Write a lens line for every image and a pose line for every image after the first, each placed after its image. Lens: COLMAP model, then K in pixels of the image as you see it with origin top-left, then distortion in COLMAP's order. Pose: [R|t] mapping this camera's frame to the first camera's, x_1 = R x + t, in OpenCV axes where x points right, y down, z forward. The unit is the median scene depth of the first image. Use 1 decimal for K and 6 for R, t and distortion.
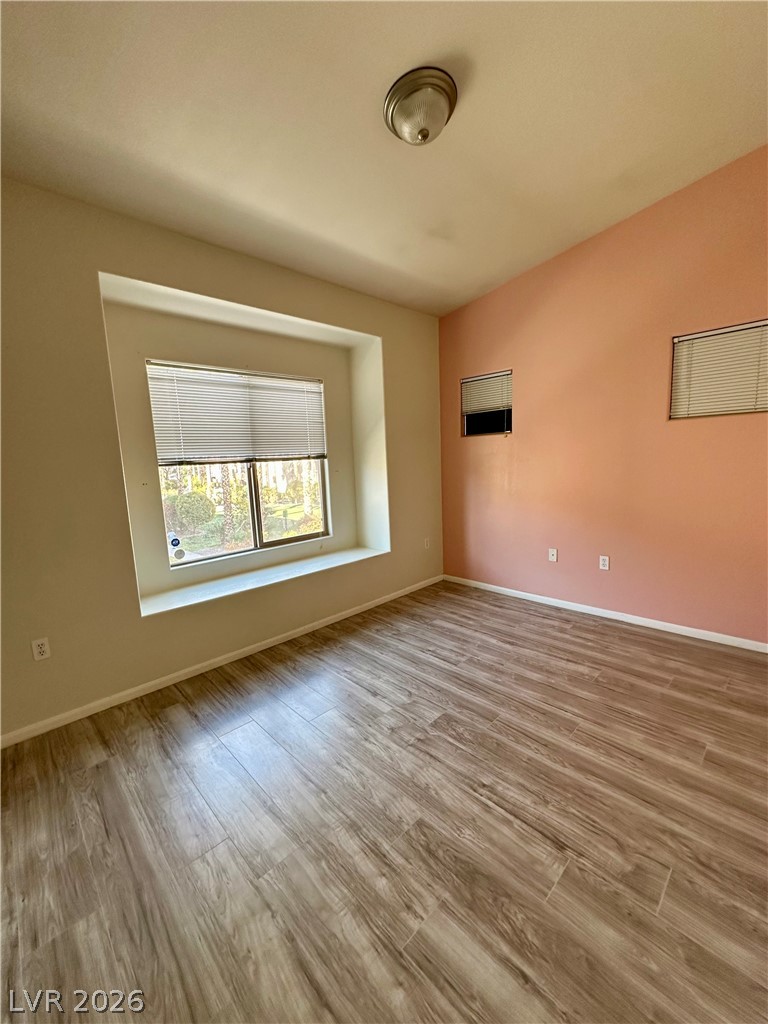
lens RADIAL K [[404.3, 0, 387.2], [0, 404.3, 506.9], [0, 0, 1]] dist [-0.005611, 0.001093]
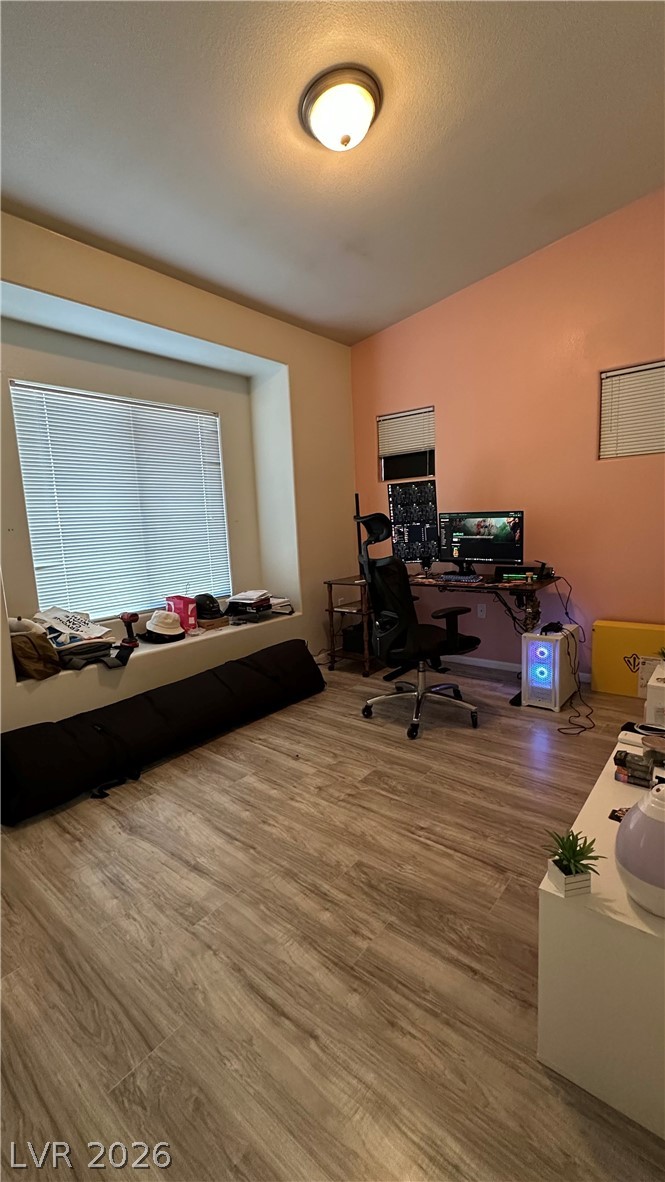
lens RADIAL K [[490.0, 0, 333.2], [0, 490.0, 584.3], [0, 0, 1]] dist [-0.006349, 0.000762]
pose [[0.993850, -0.016795, 0.109451, -0.082174], [0.016293, 0.999852, 0.005482, 0.097627], [-0.109527, -0.003665, 0.993977, -0.122989]]
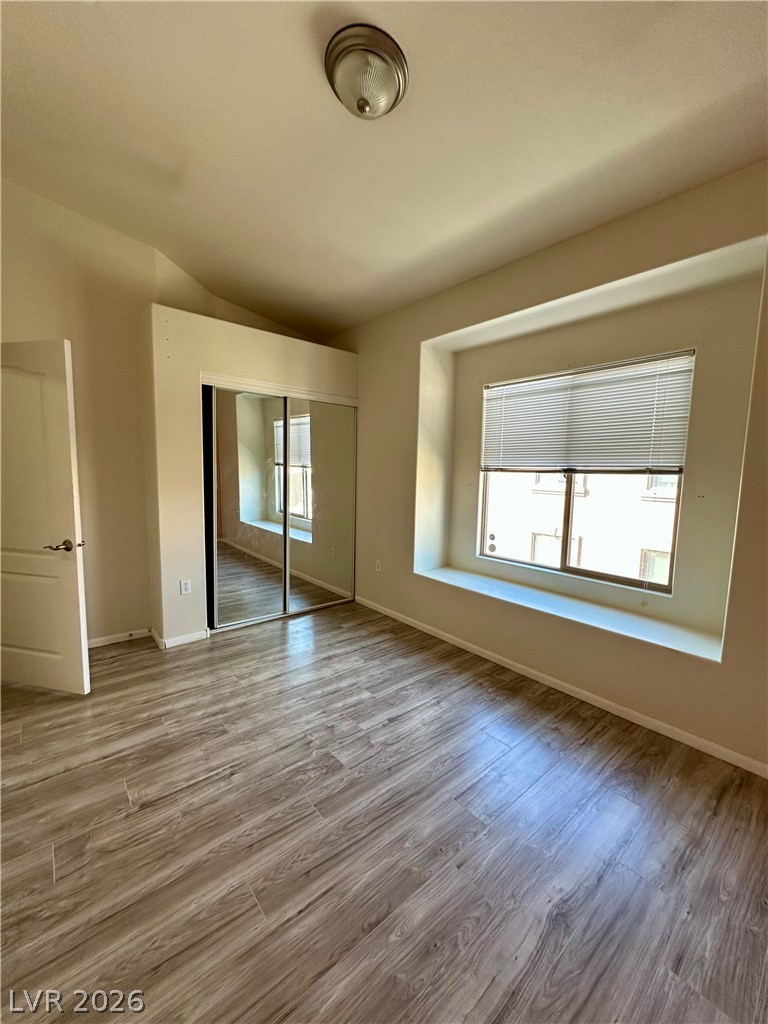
lens RADIAL K [[404.3, 0, 385.1], [0, 404.3, 515.8], [0, 0, 1]] dist [-0.005611, 0.001093]
pose [[-0.057742, 0.154902, -0.986241, 1.124489], [-0.139683, 0.976918, 0.161616, -0.210383], [0.988511, 0.147093, -0.034772, 1.279917]]
